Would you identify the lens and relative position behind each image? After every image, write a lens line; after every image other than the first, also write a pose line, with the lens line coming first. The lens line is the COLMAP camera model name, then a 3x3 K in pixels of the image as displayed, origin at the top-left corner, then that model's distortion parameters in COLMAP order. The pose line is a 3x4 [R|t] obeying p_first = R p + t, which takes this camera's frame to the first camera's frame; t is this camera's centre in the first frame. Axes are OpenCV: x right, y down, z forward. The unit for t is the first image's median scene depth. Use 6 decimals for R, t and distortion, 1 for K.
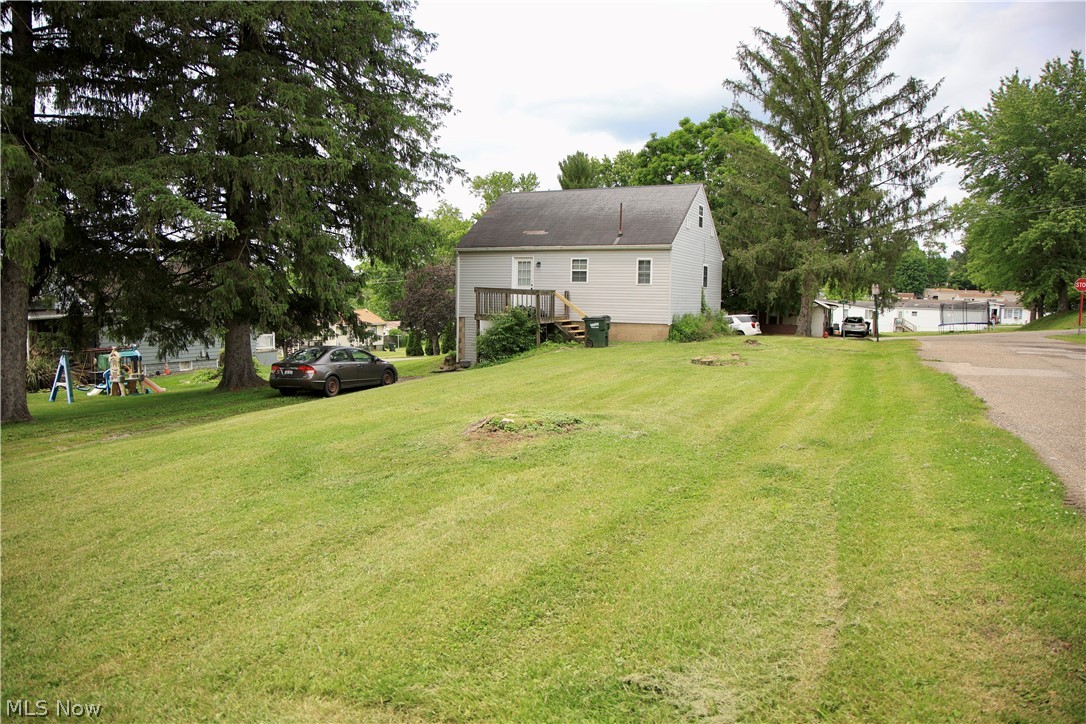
lens RADIAL K [[767.1, 0, 539.9], [0, 767.1, 357.9], [0, 0, 1]] dist [-0.078373, 0.037511]
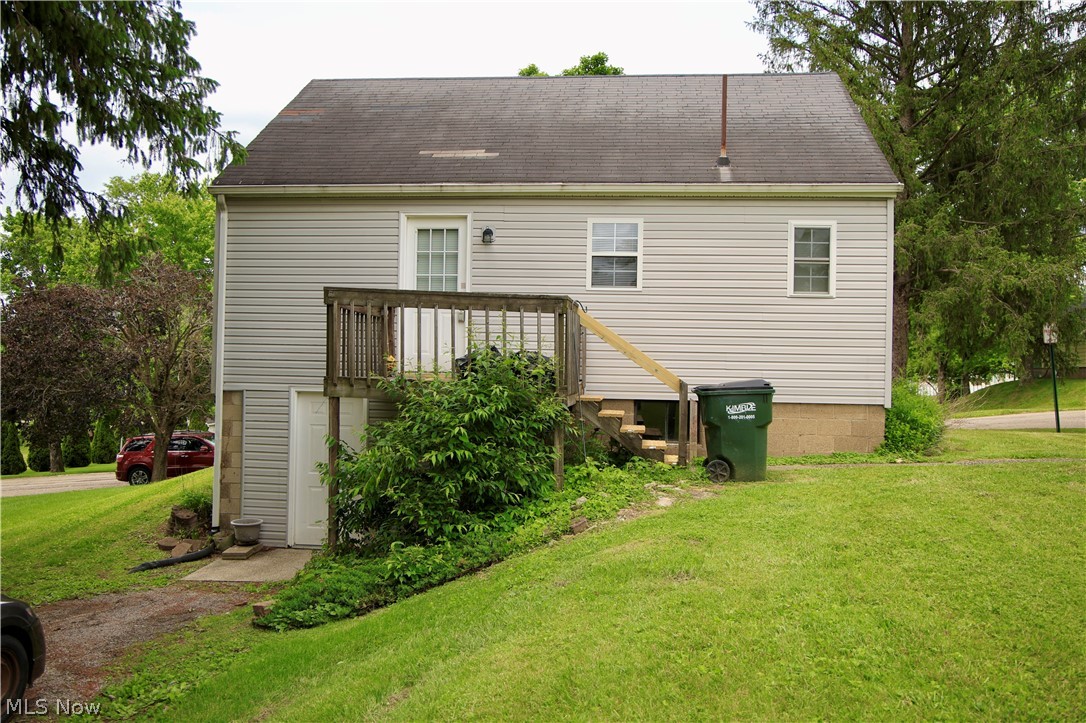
lens RADIAL K [[969.2, 0, 549.7], [0, 969.2, 370.3], [0, 0, 1]] dist [-0.023357, -0.000402]
pose [[0.932767, 0.004643, 0.360451, -0.134453], [0.025798, 0.996493, -0.079595, -0.026803], [-0.359556, 0.083542, 0.929376, 0.597449]]
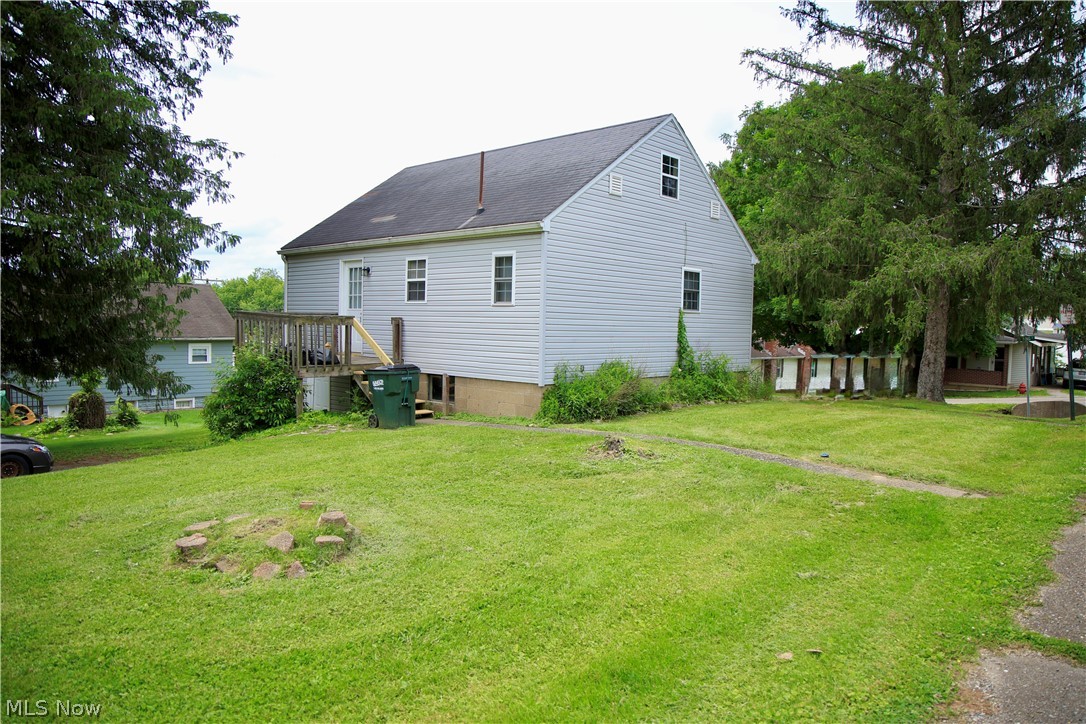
lens RADIAL K [[767.1, 0, 545.3], [0, 767.1, 359.8], [0, 0, 1]] dist [-0.078373, 0.037511]
pose [[0.960838, 0.013203, -0.276796, 0.289181], [-0.023859, 0.999097, -0.035168, -0.039969], [0.276081, 0.040395, 0.960285, 0.497386]]
